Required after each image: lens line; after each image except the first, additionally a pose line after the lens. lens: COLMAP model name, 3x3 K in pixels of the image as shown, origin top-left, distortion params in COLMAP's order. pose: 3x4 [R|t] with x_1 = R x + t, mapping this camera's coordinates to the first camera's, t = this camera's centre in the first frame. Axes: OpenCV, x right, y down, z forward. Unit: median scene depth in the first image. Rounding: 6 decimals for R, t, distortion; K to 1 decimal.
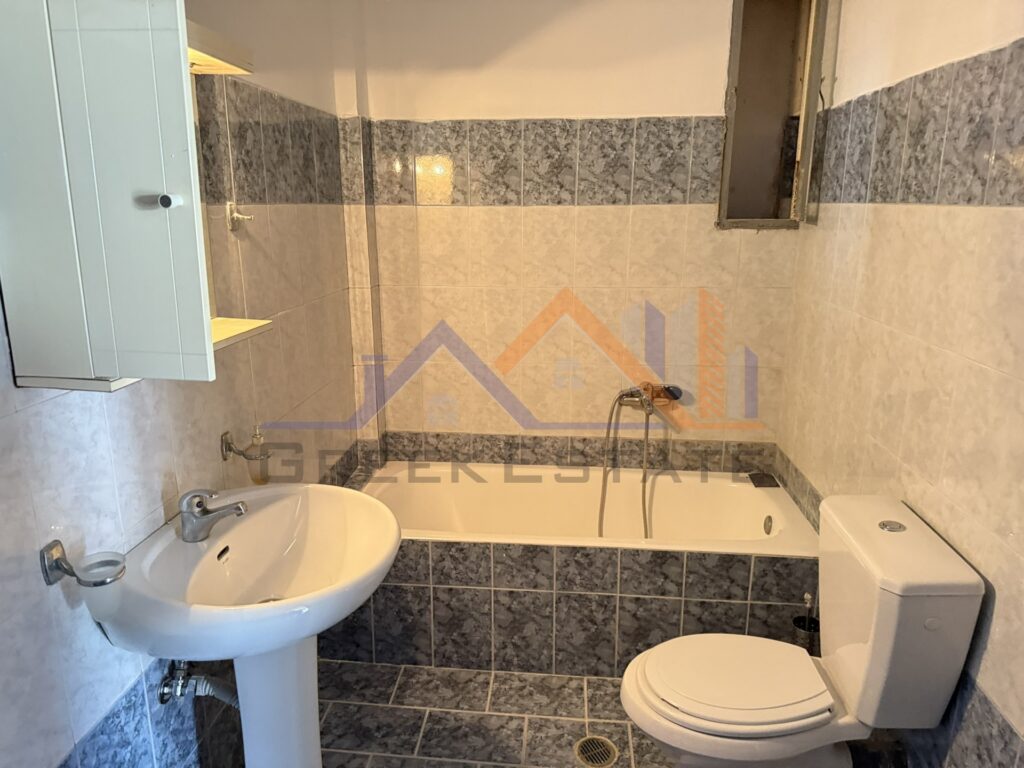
lens RADIAL K [[723.5, 0, 497.4], [0, 723.5, 389.6], [0, 0, 1]] dist [0.045240, -0.057446]
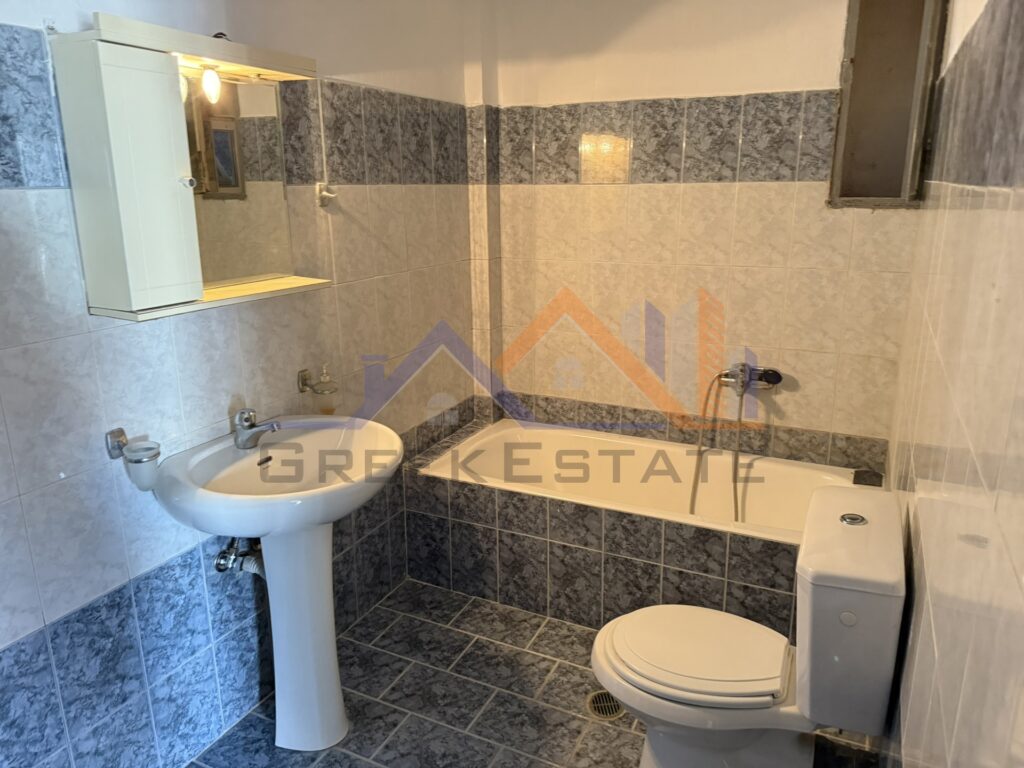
lens RADIAL K [[723.5, 0, 531.1], [0, 723.5, 374.5], [0, 0, 1]] dist [0.045240, -0.057446]
pose [[0.941788, 0.081645, -0.326142, 0.311616], [-0.078938, 0.996647, 0.021551, 0.007400], [0.326808, 0.005449, 0.945075, -0.029837]]
